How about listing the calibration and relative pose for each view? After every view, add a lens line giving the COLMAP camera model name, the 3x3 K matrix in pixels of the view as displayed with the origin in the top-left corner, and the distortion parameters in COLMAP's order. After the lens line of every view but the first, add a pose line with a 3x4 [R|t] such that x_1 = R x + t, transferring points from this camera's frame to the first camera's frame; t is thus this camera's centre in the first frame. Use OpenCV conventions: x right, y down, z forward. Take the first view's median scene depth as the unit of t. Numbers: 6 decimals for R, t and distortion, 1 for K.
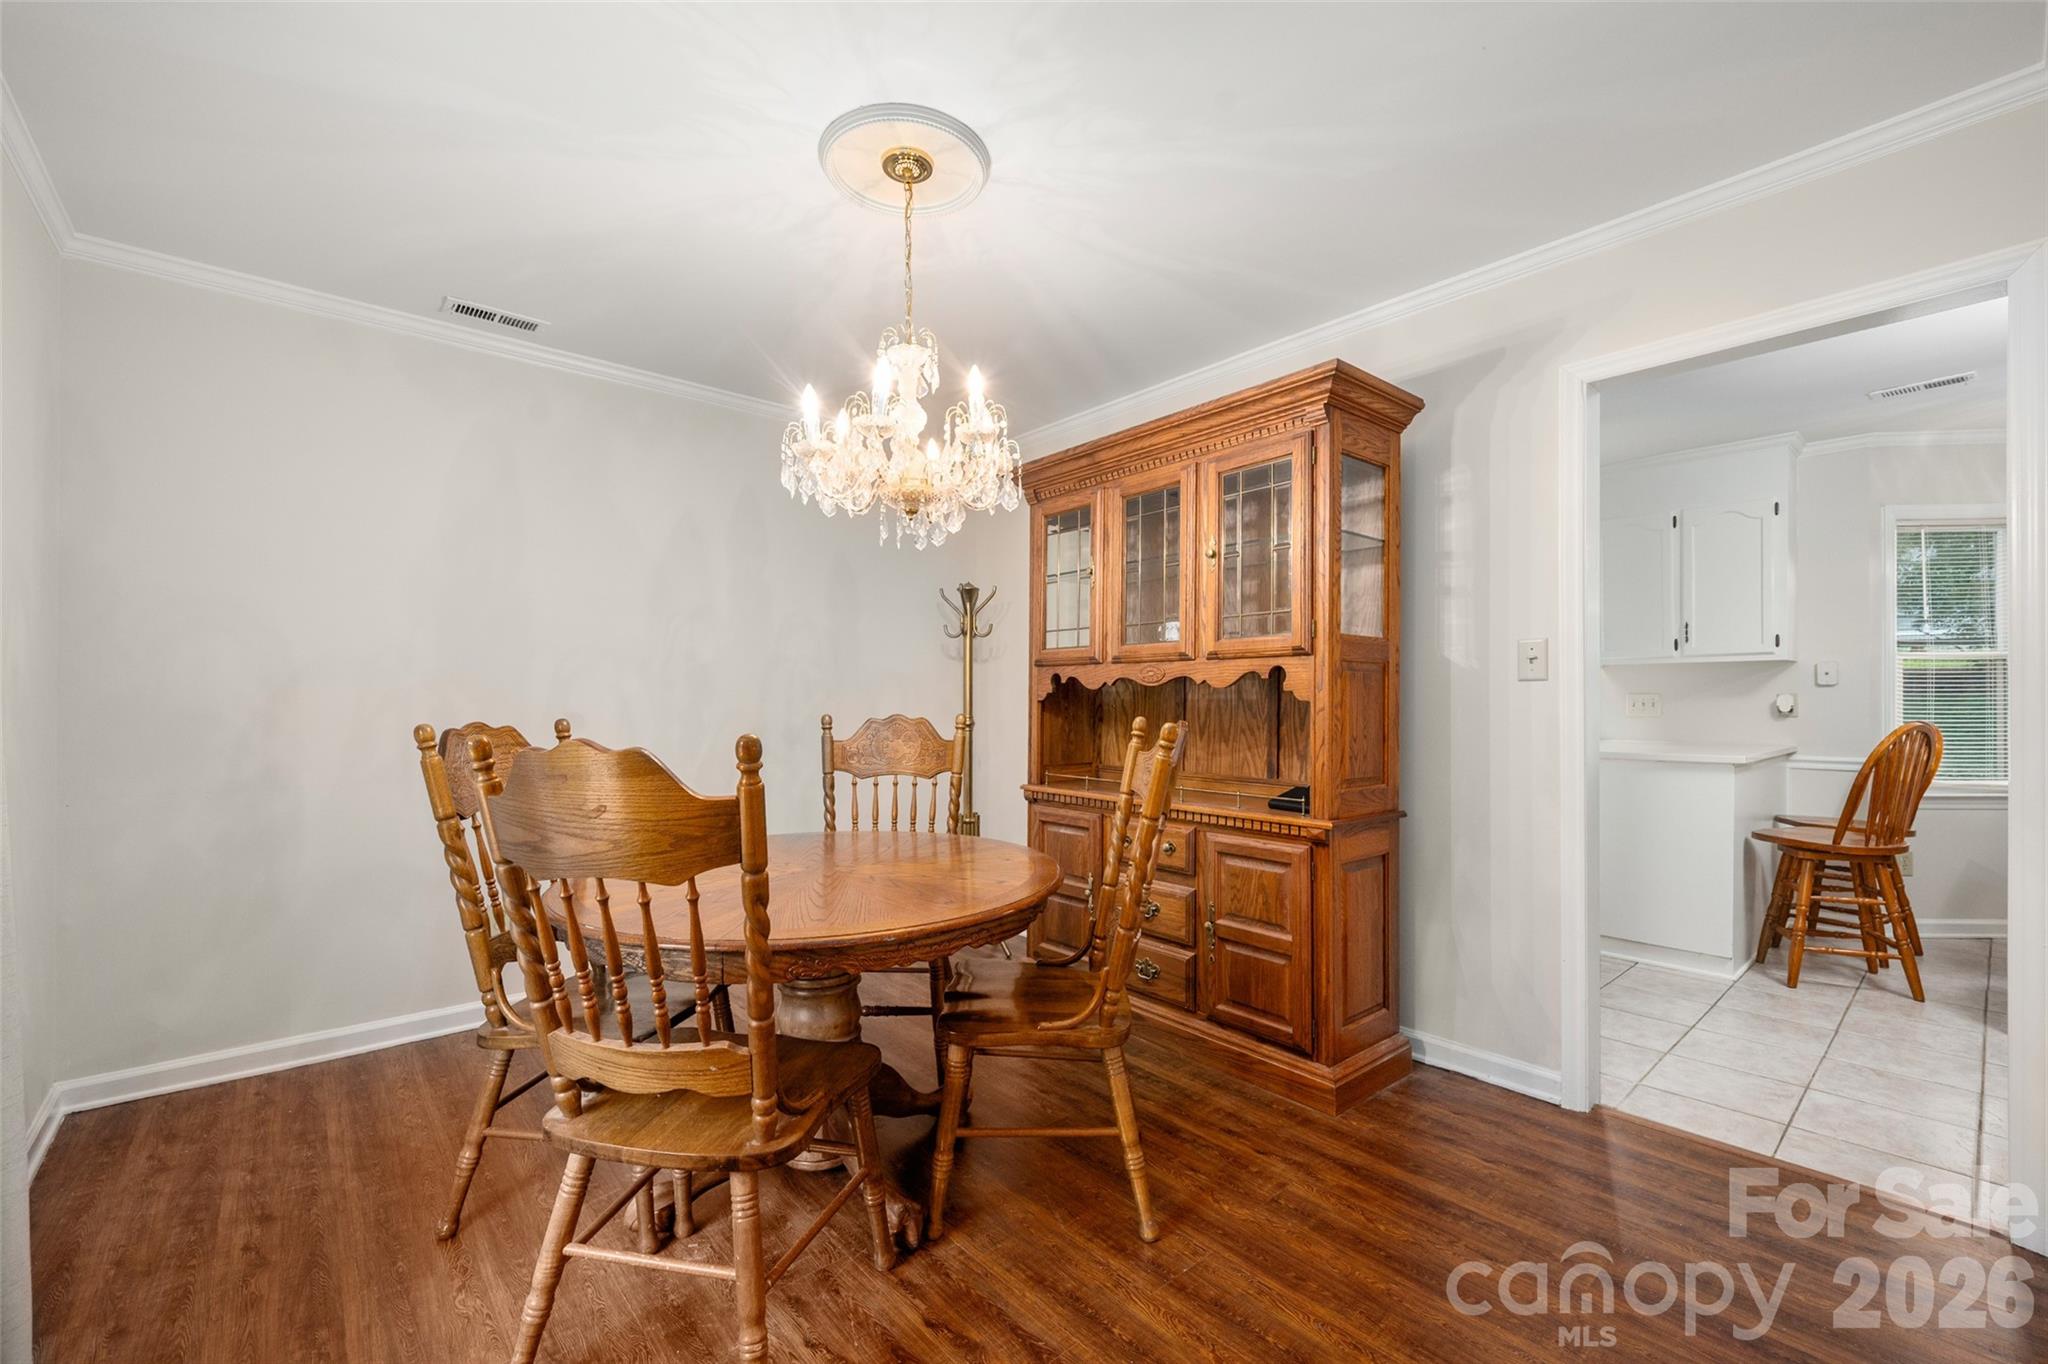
lens RADIAL K [[820.5, 0, 1024.0], [0, 820.5, 682.0], [0, 0, 1]] dist [0.015973, 0.000020]
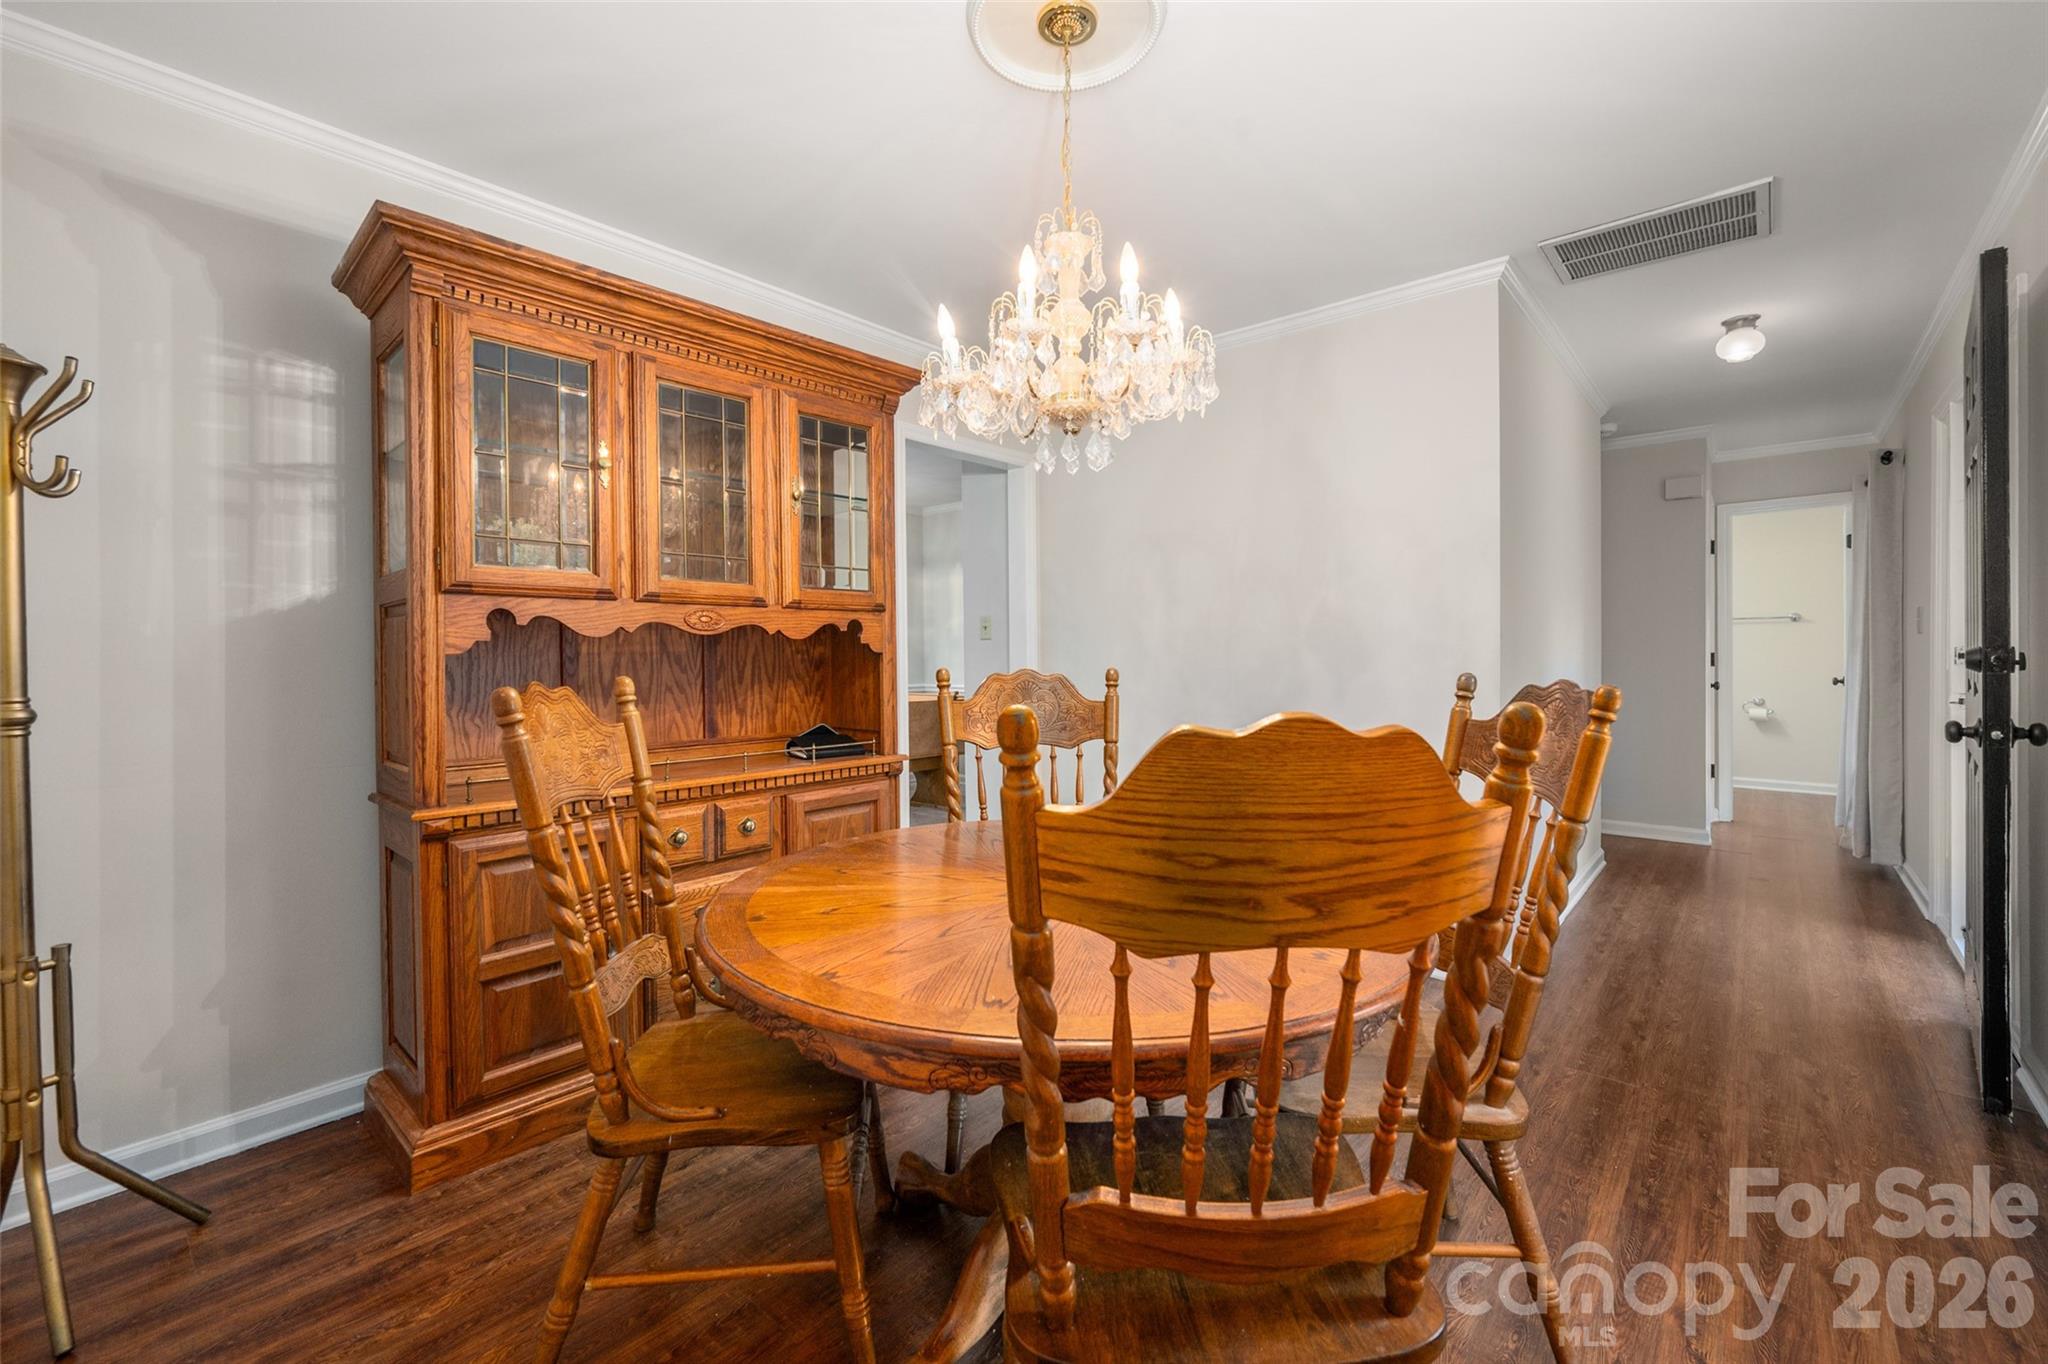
lens RADIAL K [[866.5, 0, 1030.2], [0, 866.5, 638.1], [0, 0, 1]] dist [-0.000395, -0.000027]
pose [[-0.125812, 0.011793, 0.991984, -0.760419], [-0.022912, 0.999628, -0.014790, 0.013735], [-0.991789, -0.024589, -0.125495, 0.835110]]
